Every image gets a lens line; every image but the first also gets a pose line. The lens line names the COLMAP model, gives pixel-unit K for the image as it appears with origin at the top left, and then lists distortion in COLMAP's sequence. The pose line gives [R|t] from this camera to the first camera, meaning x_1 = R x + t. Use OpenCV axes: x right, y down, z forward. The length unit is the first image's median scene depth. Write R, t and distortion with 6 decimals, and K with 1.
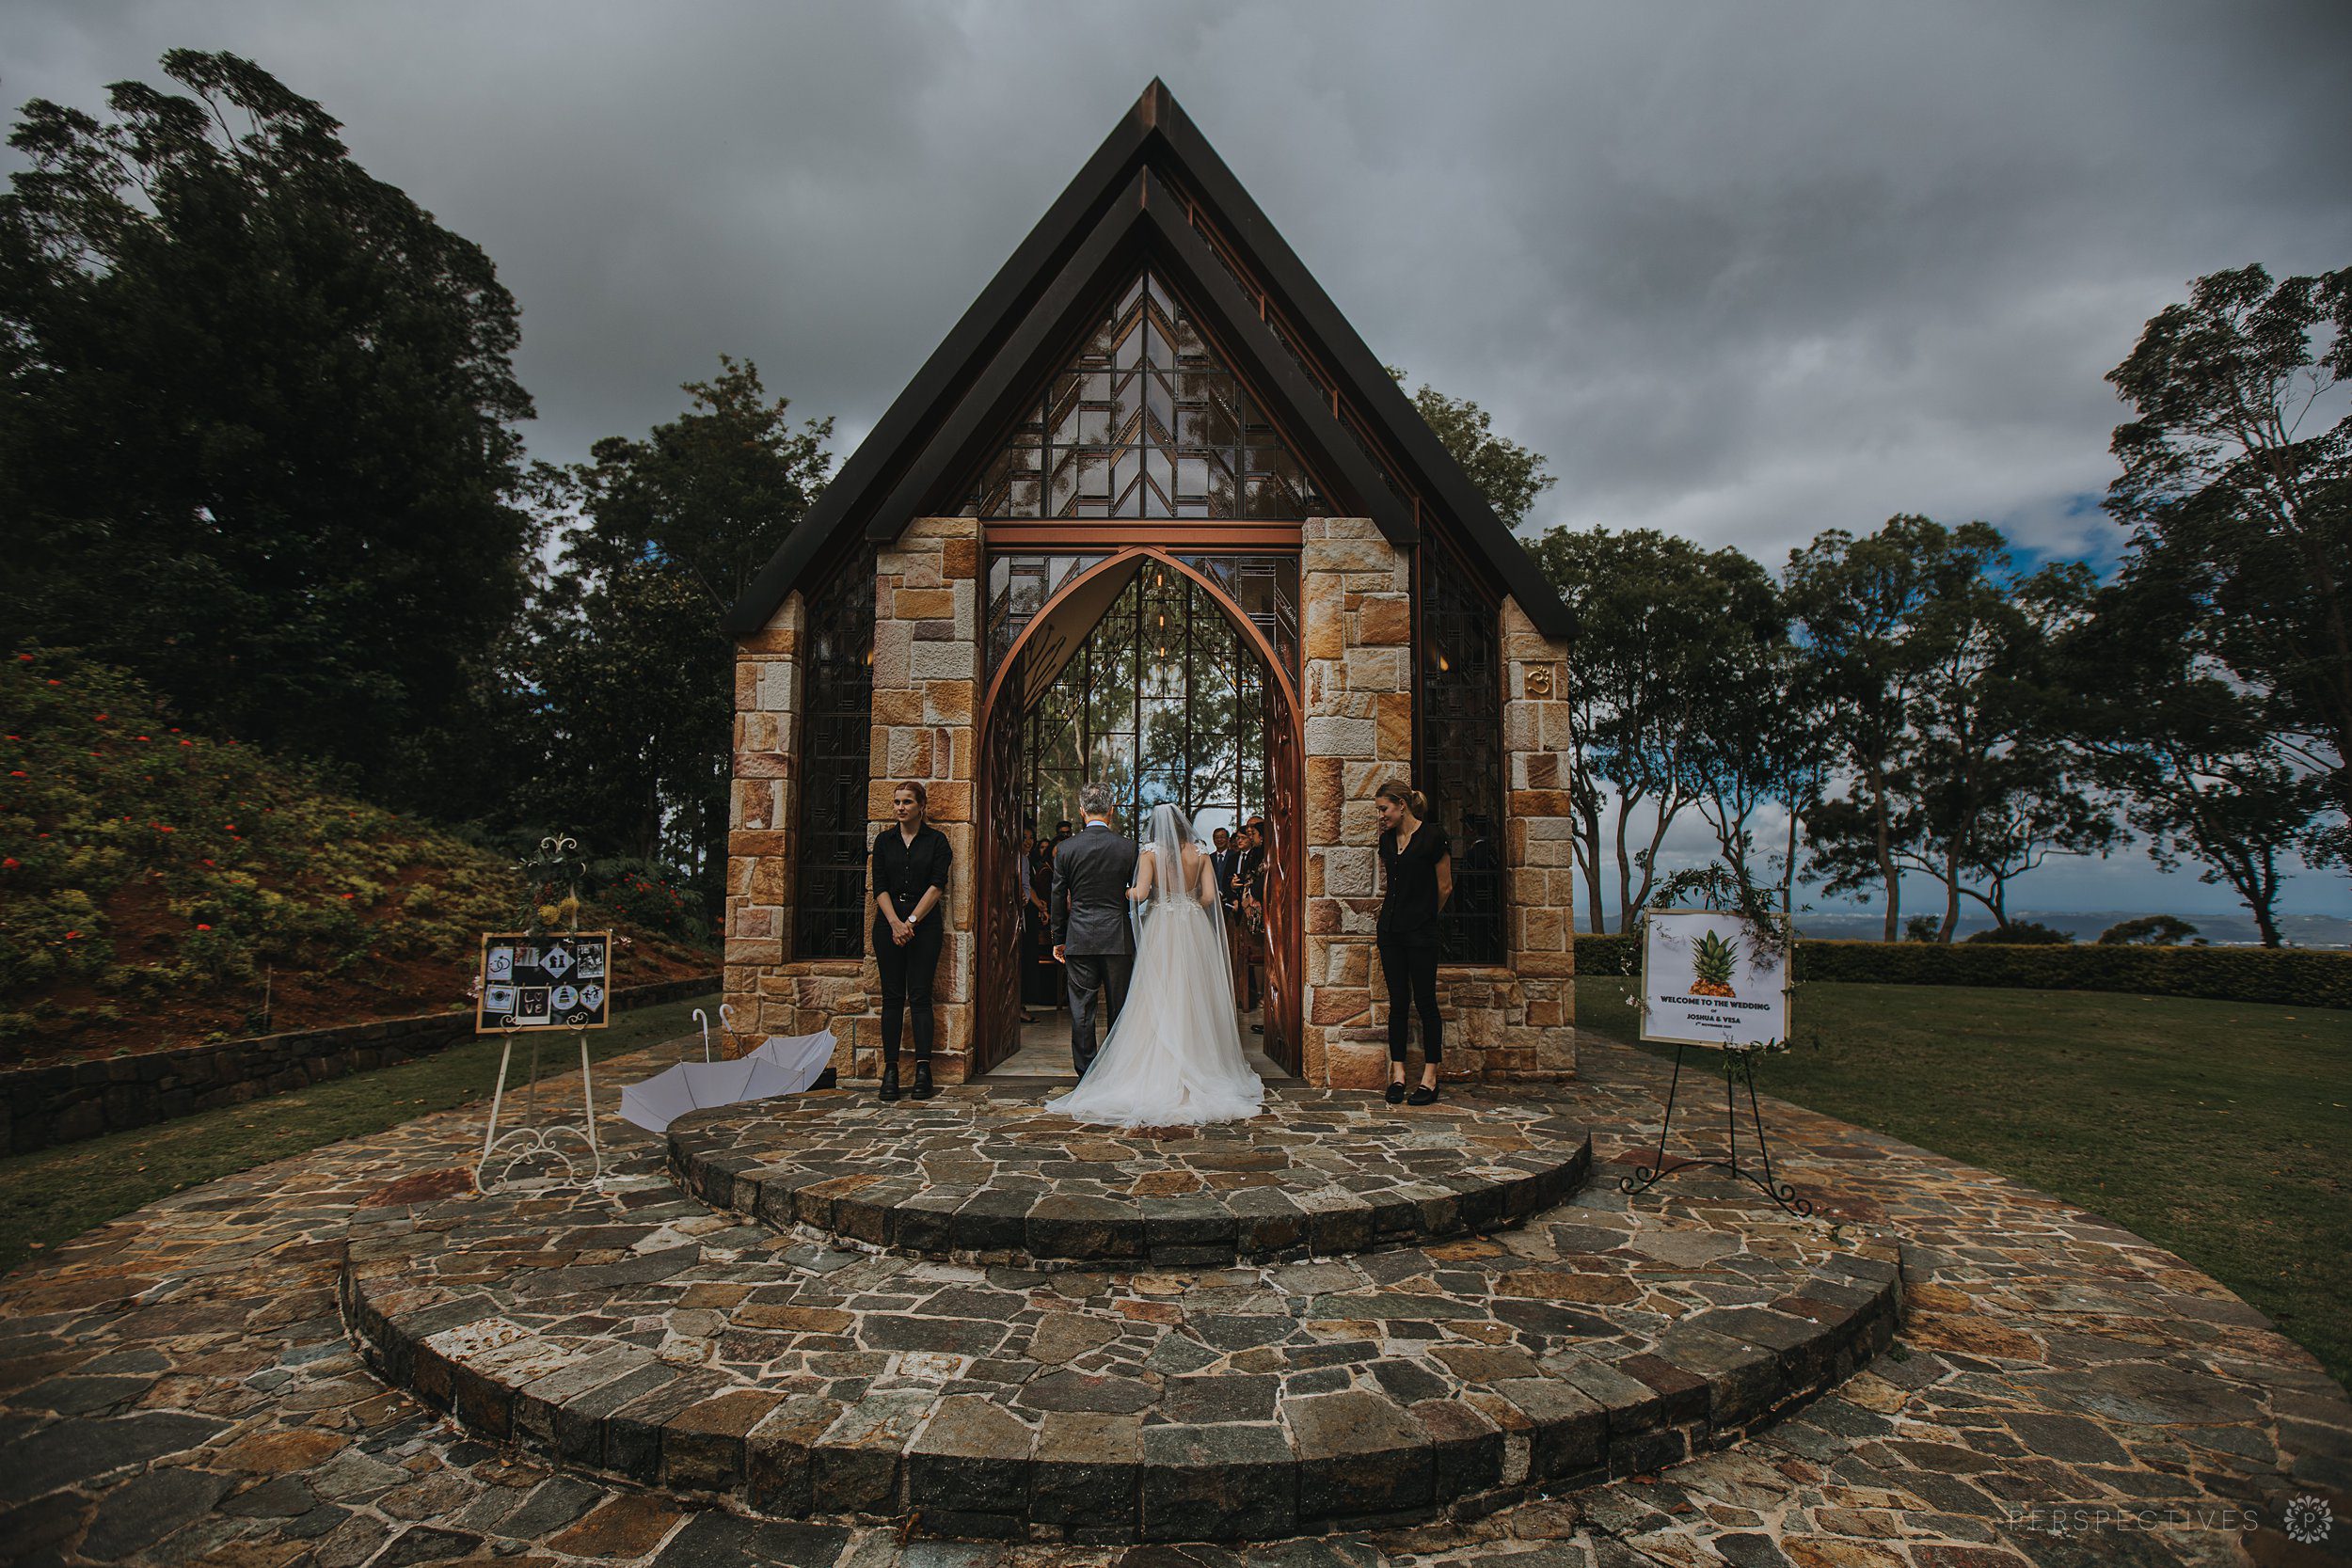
lens RADIAL K [[1067.1, 0, 1176.0], [0, 1067.1, 784.0], [0, 0, 1]] dist [-0.025639, 0.005749]
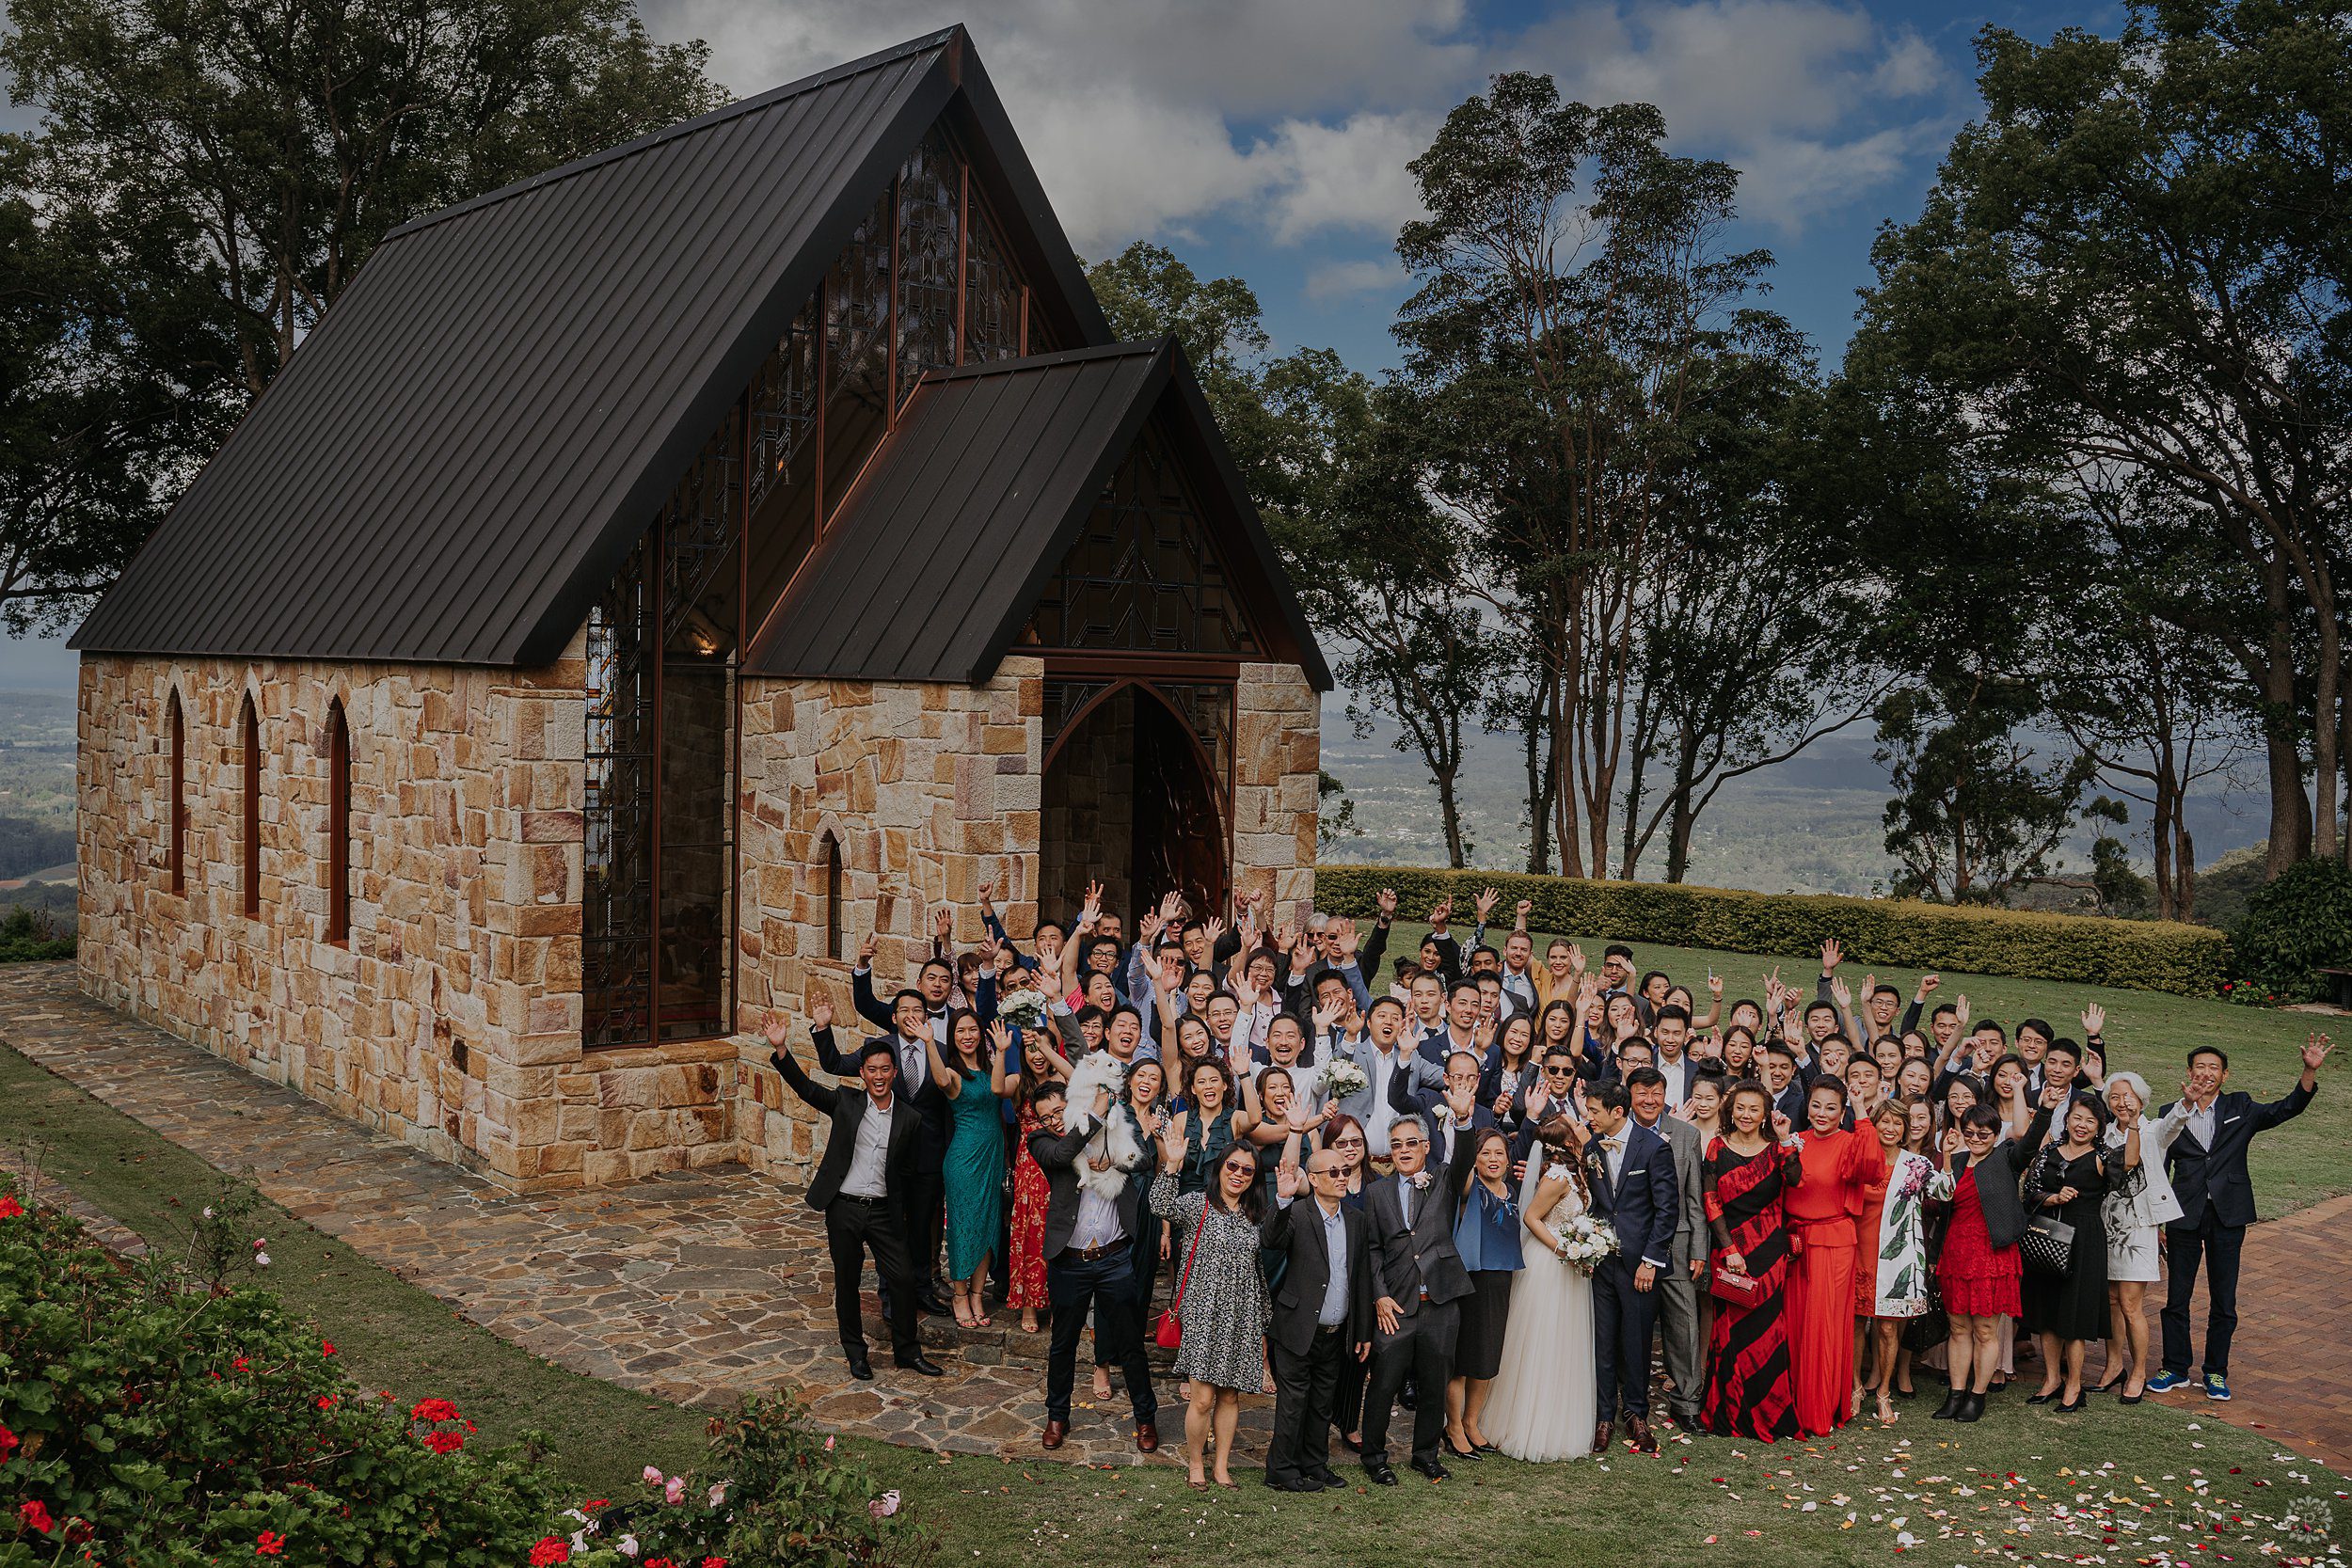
lens RADIAL K [[1857.8, 0, 1176.0], [0, 1857.8, 784.0], [0, 0, 1]] dist [-0.054567, 0.013561]
pose [[0.780202, -0.002358, 0.625523, -0.916580], [-0.080157, 0.991372, 0.103716, -0.239669], [-0.620370, -0.131060, 0.773282, -0.407983]]
